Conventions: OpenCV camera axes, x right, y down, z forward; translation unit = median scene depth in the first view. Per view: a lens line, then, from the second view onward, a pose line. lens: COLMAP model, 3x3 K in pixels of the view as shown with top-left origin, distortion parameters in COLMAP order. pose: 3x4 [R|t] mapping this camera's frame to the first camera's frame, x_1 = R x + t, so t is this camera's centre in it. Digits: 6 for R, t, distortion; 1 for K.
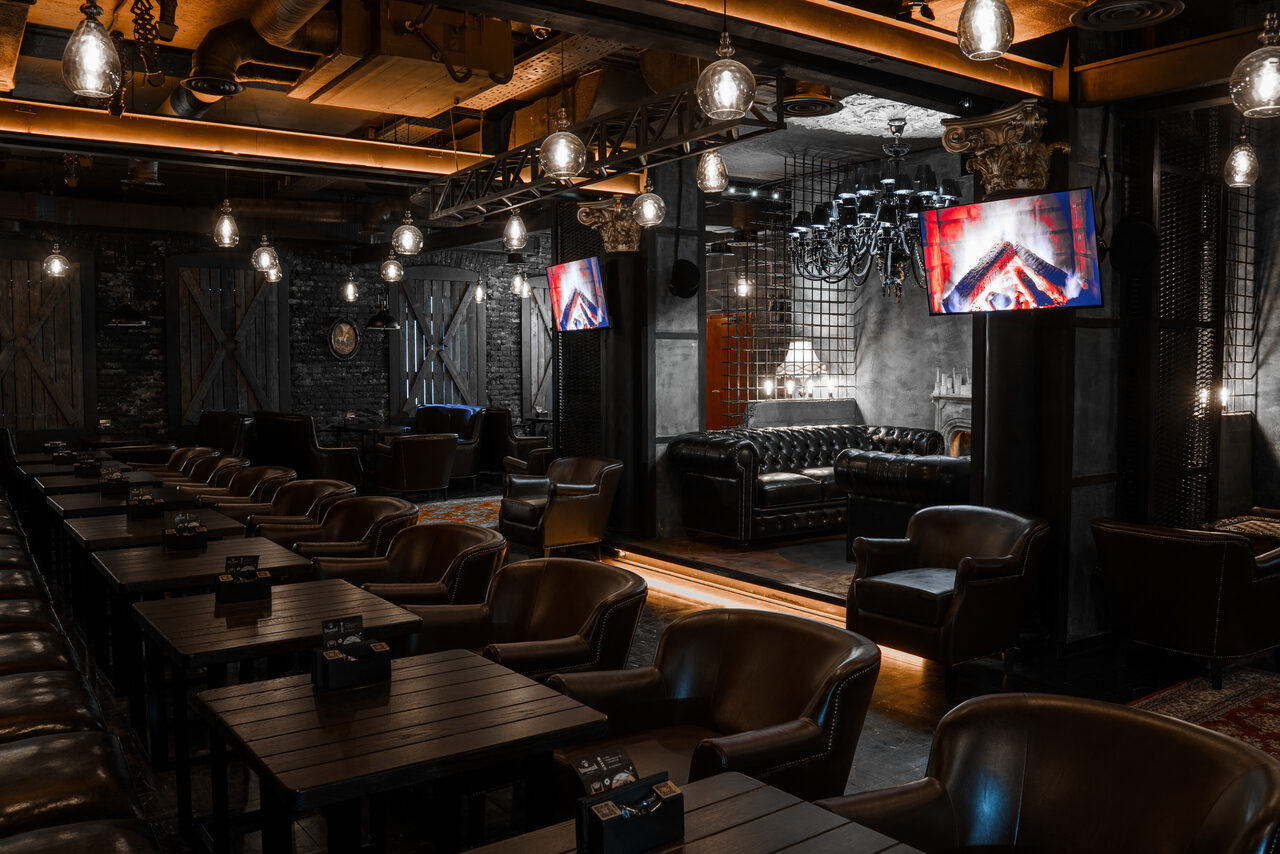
lens RADIAL K [[1035.9, 0, 640.0], [0, 1035.9, 427.0], [0, 0, 1]] dist [-0.121149, 0.097357]
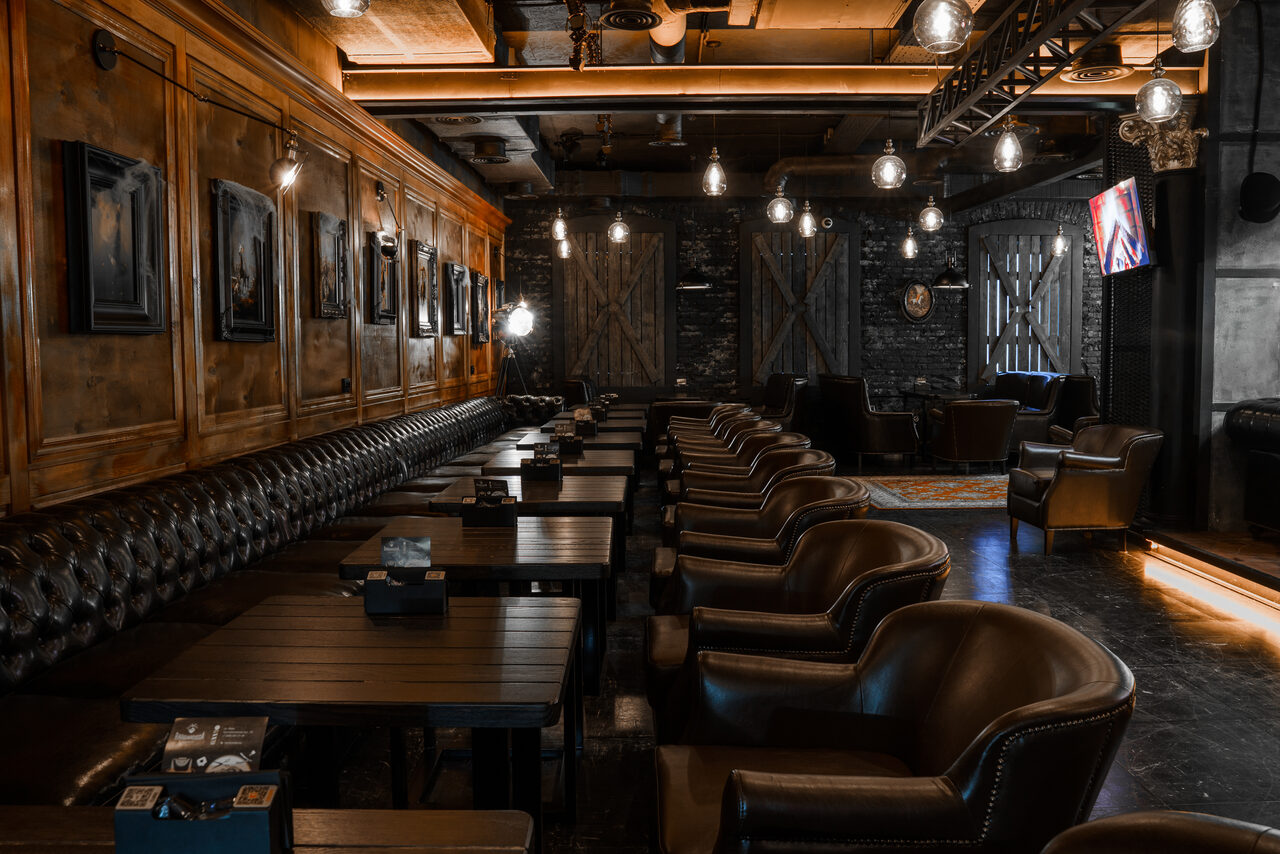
lens RADIAL K [[1035.9, 0, 640.0], [0, 1035.9, 427.0], [0, 0, 1]] dist [-0.121149, 0.097357]
pose [[0.802598, 0.040963, -0.595112, 0.117981], [-0.029801, 0.999147, 0.028582, 0.018404], [0.595775, -0.005205, 0.803134, 0.124233]]
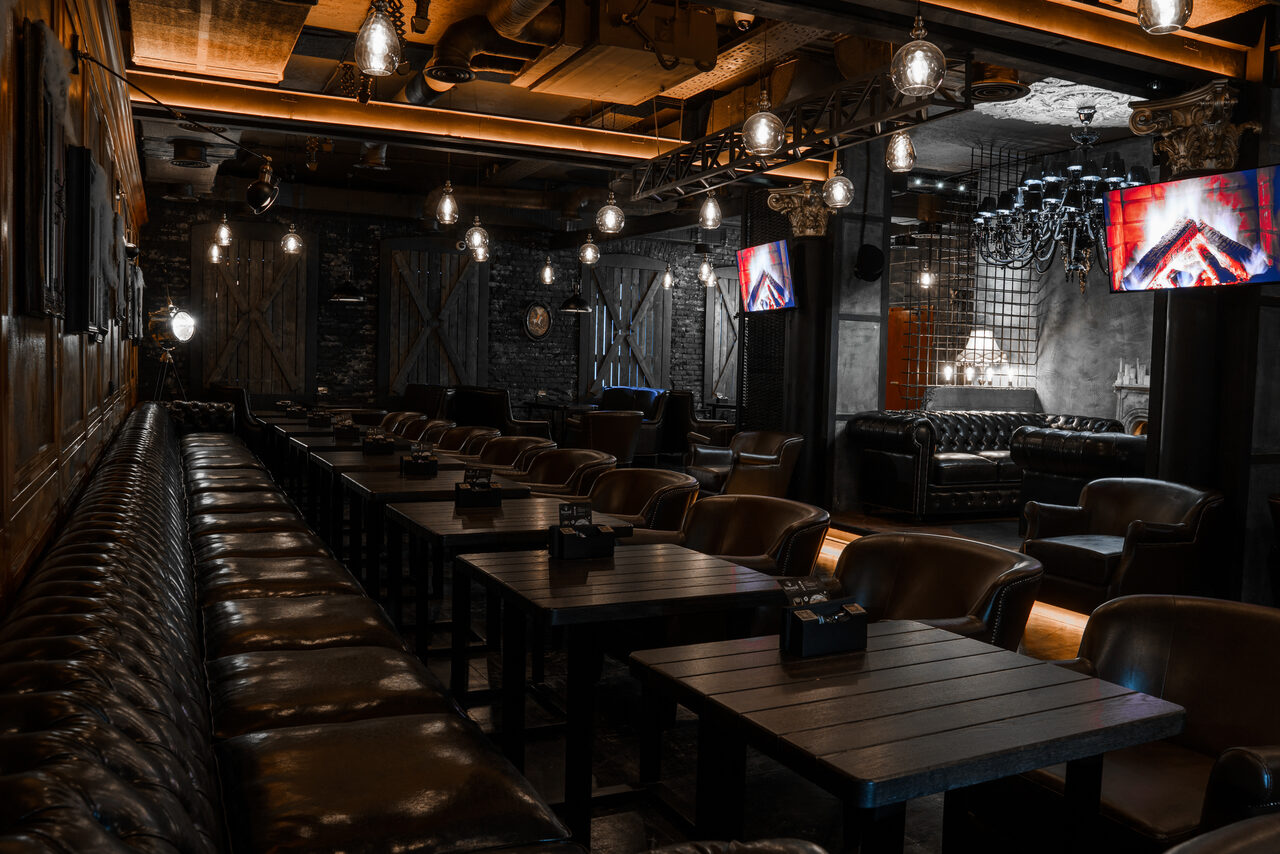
lens RADIAL K [[1035.9, 0, 640.0], [0, 1035.9, 427.0], [0, 0, 1]] dist [-0.121149, 0.097357]
pose [[0.985414, 0.038926, -0.165664, -0.006258], [-0.039331, 0.999226, 0.000836, 0.028518], [0.165568, 0.005692, 0.986182, -0.053481]]
